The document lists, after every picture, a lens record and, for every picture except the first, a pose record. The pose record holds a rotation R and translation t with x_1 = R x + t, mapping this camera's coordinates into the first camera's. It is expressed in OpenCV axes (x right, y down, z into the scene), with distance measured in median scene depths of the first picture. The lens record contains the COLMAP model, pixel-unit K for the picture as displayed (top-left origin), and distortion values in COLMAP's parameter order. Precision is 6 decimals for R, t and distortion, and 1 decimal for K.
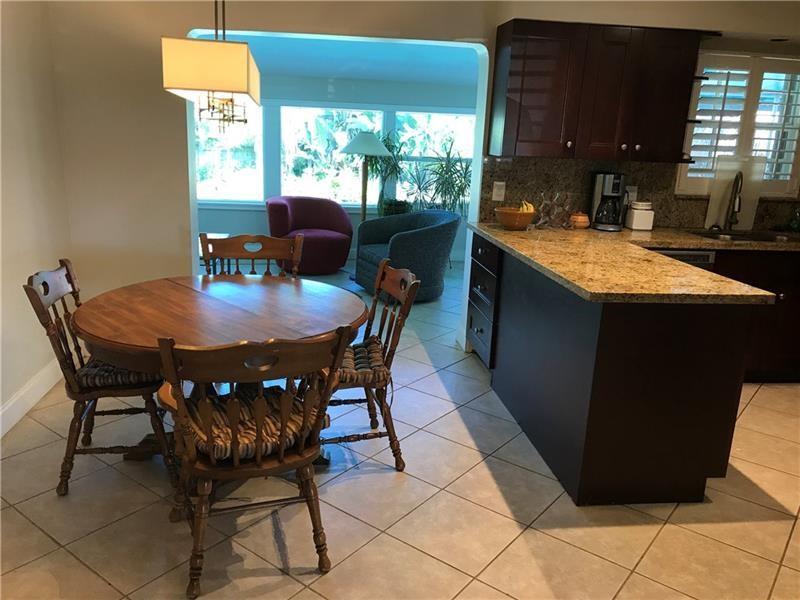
lens RADIAL K [[655.2, 0, 396.8], [0, 655.2, 300.1], [0, 0, 1]] dist [0.052408, -0.075438]
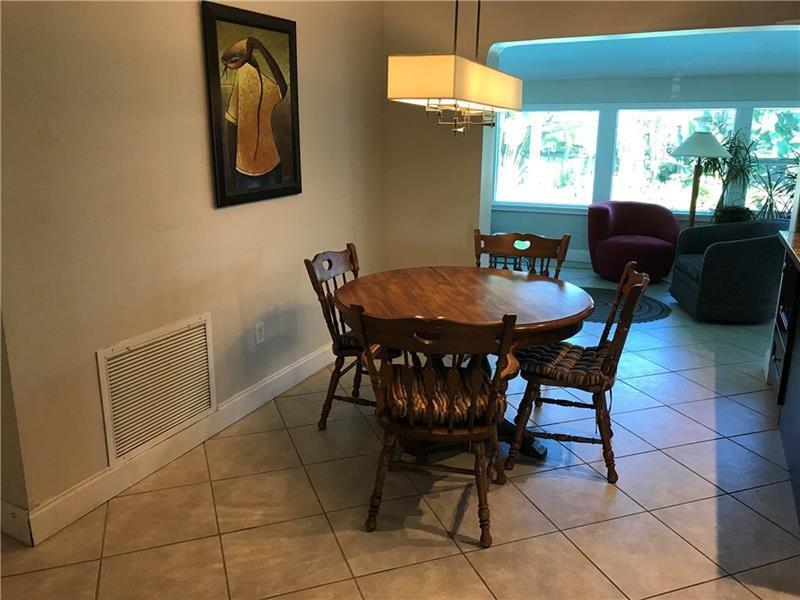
lens RADIAL K [[655.2, 0, 397.7], [0, 655.2, 299.1], [0, 0, 1]] dist [0.052408, -0.075438]
pose [[0.842050, 0.100857, -0.529886, 0.225692], [-0.108269, 0.993974, 0.017138, 0.011347], [0.528421, 0.042939, 0.847896, 0.010506]]
